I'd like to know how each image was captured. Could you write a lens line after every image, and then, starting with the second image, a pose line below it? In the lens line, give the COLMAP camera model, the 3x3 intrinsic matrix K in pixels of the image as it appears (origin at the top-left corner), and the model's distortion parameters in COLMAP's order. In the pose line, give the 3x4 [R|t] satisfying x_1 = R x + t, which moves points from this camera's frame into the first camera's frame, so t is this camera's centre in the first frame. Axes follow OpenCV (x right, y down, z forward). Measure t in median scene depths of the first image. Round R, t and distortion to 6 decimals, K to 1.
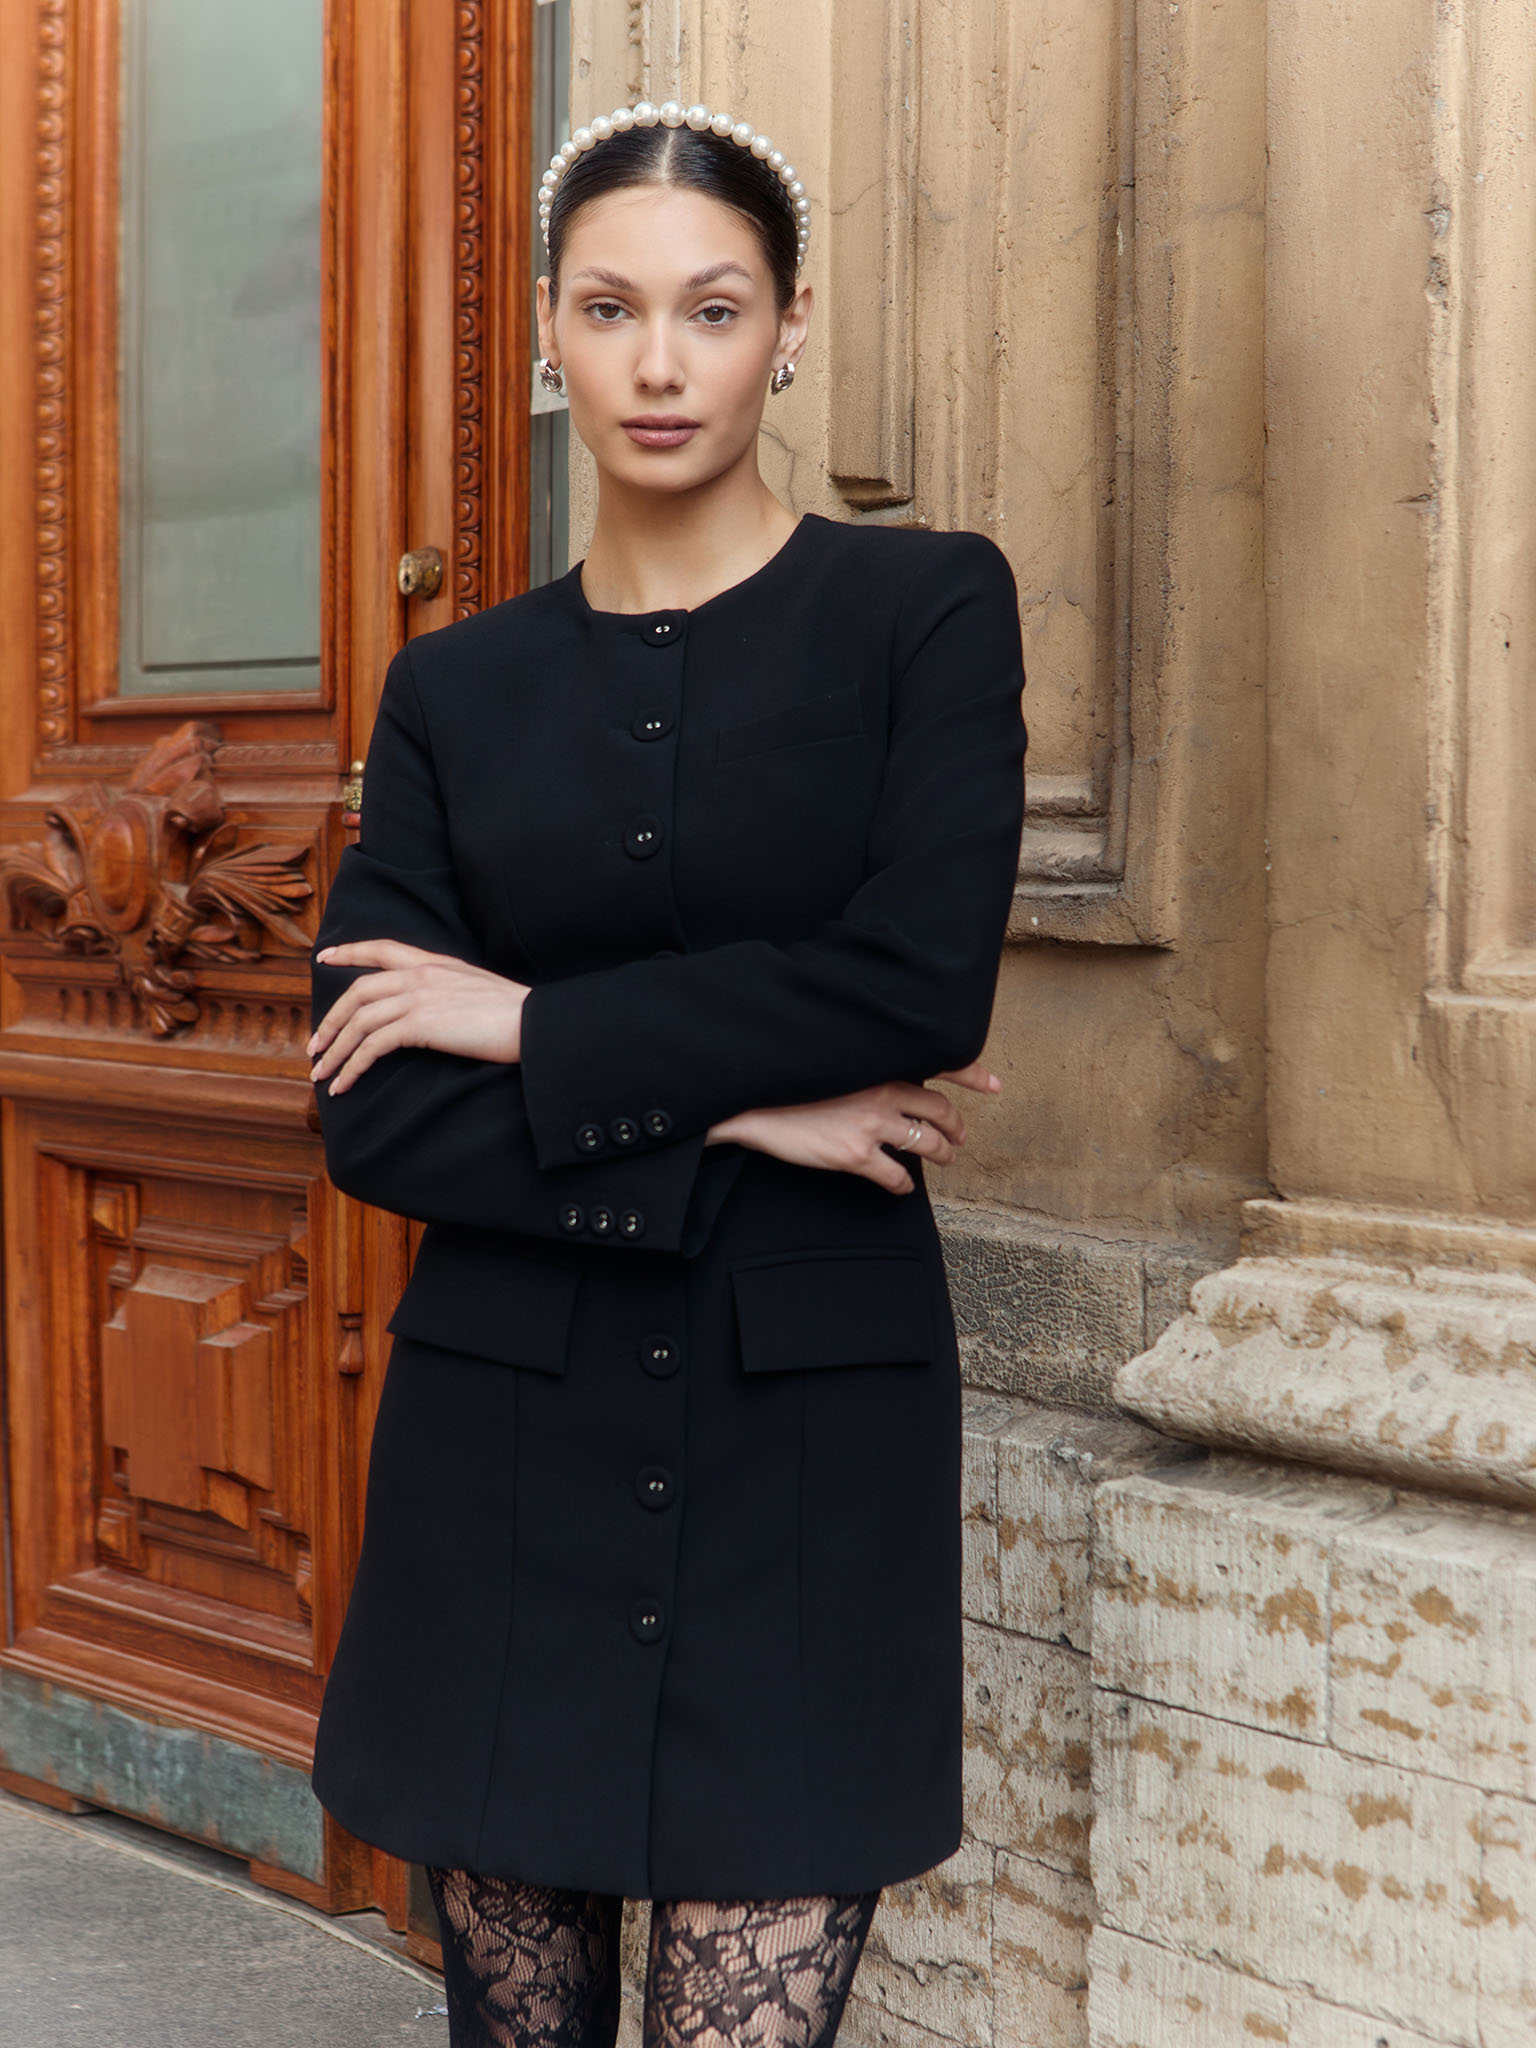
lens RADIAL K [[3761.2, 0, 641.8], [0, 3761.2, 1090.9], [0, 0, 1]] dist [-0.029352, 0.000000]
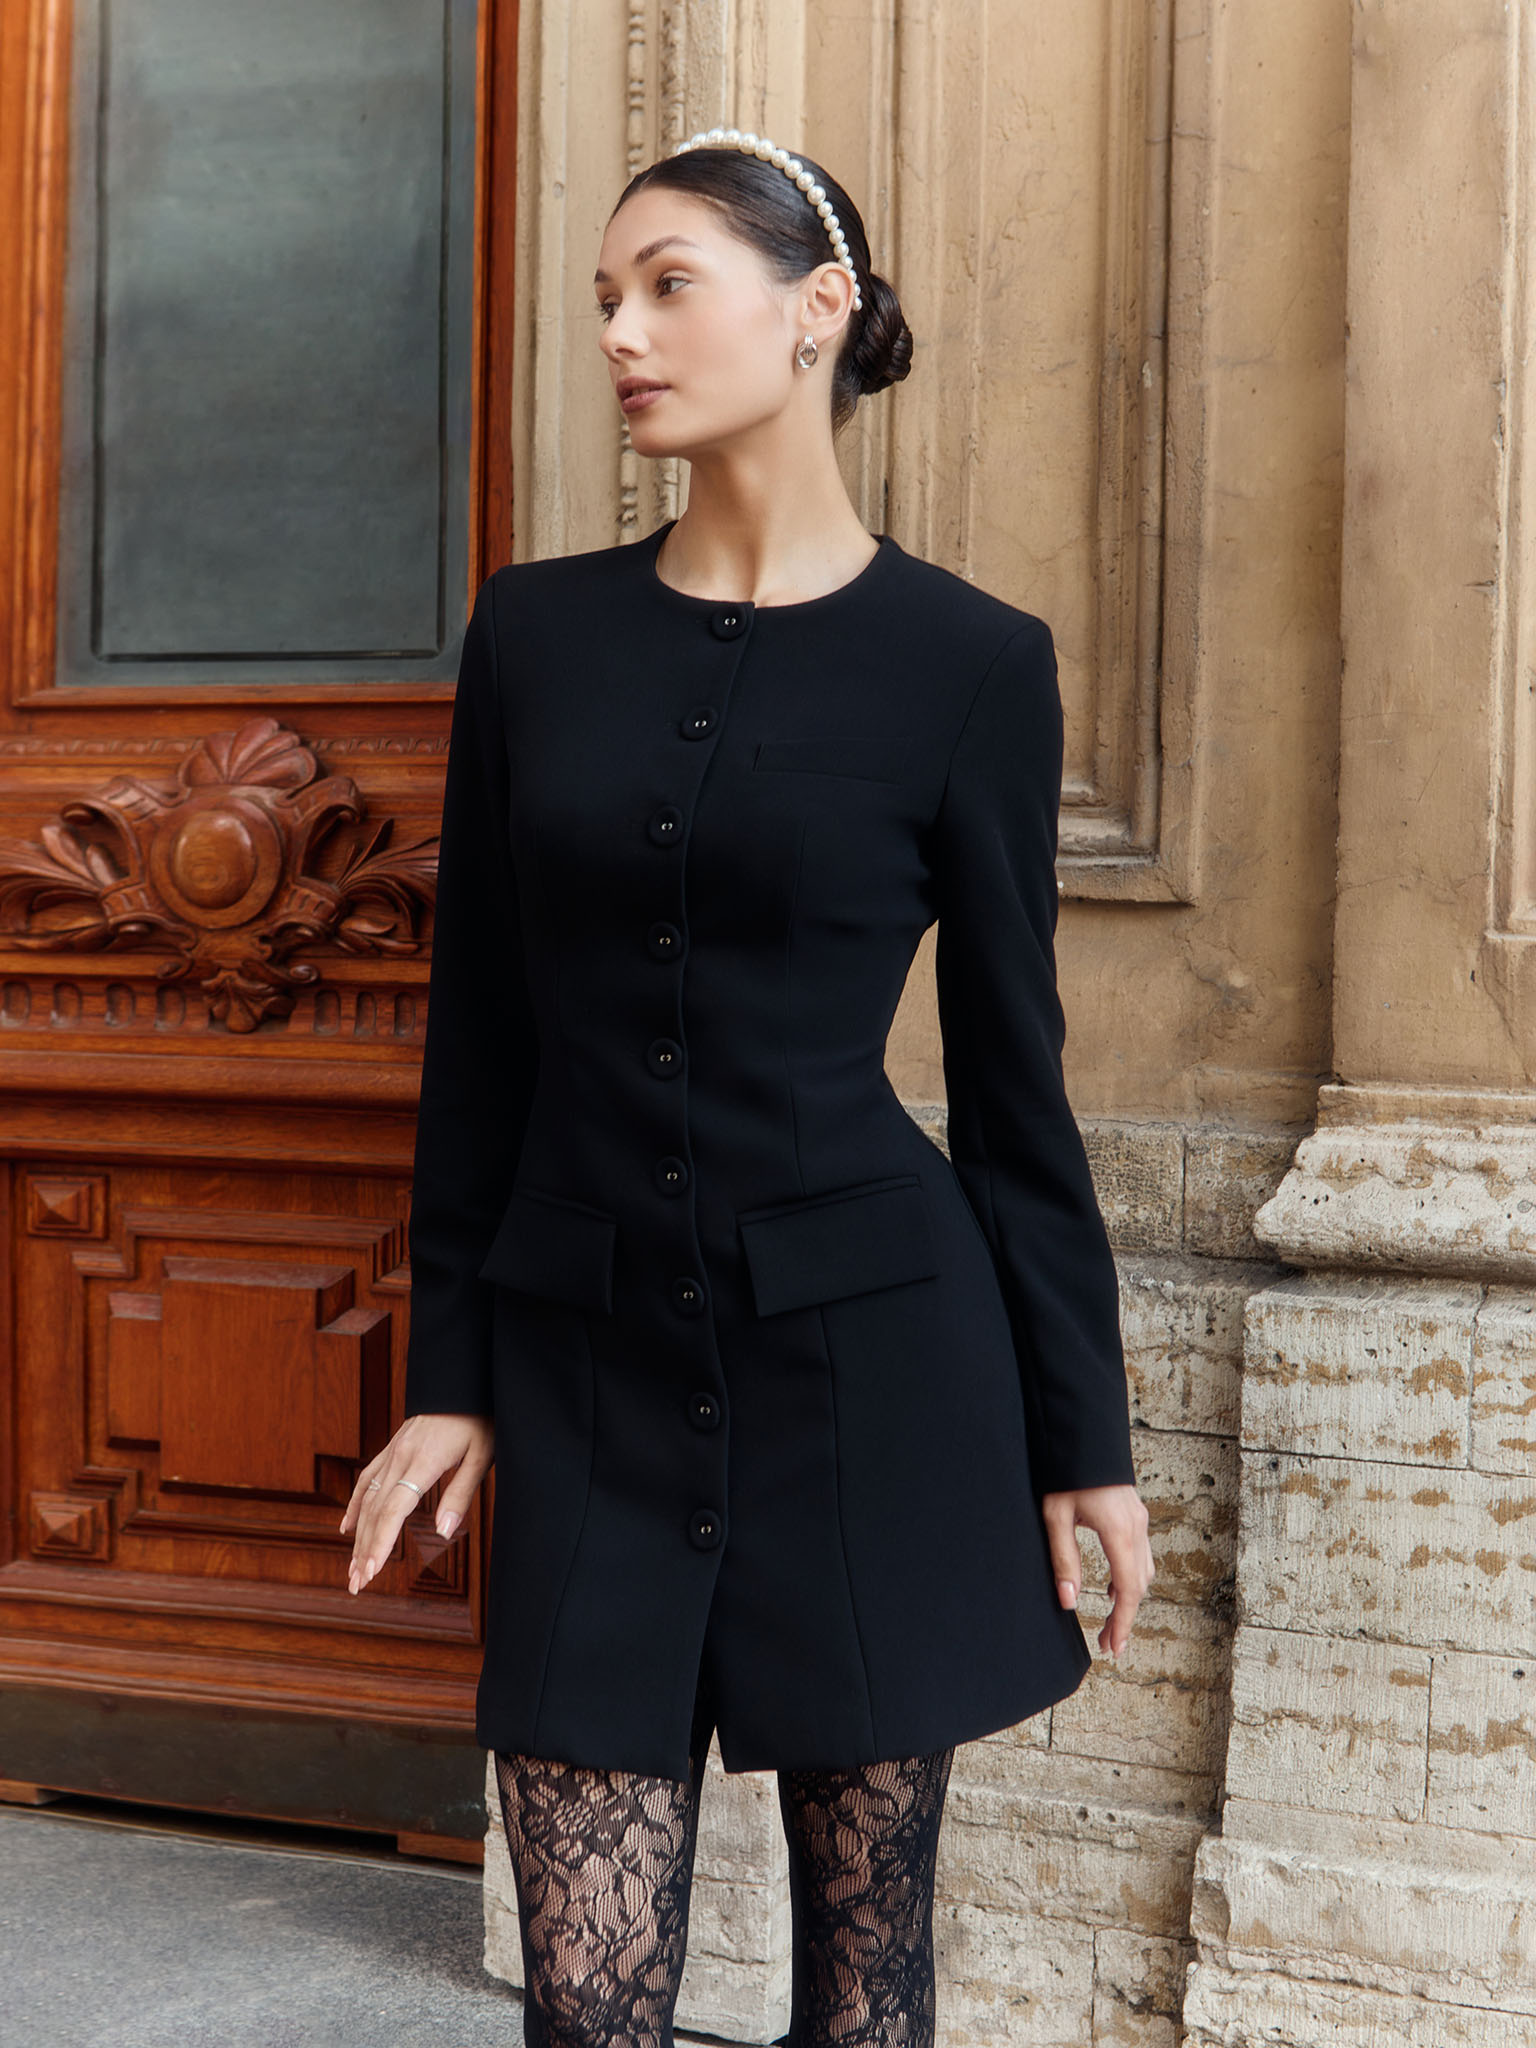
lens RADIAL K [[2997.9, 0, 775.4], [0, 2997.9, 1043.3], [0, 0, 1]] dist [-0.065467, 0.000000]
pose [[0.856958, -0.023186, 0.514864, -0.584594], [0.024907, 0.999683, 0.003563, 0.004767], [-0.514784, 0.009770, 0.857264, 0.169005]]
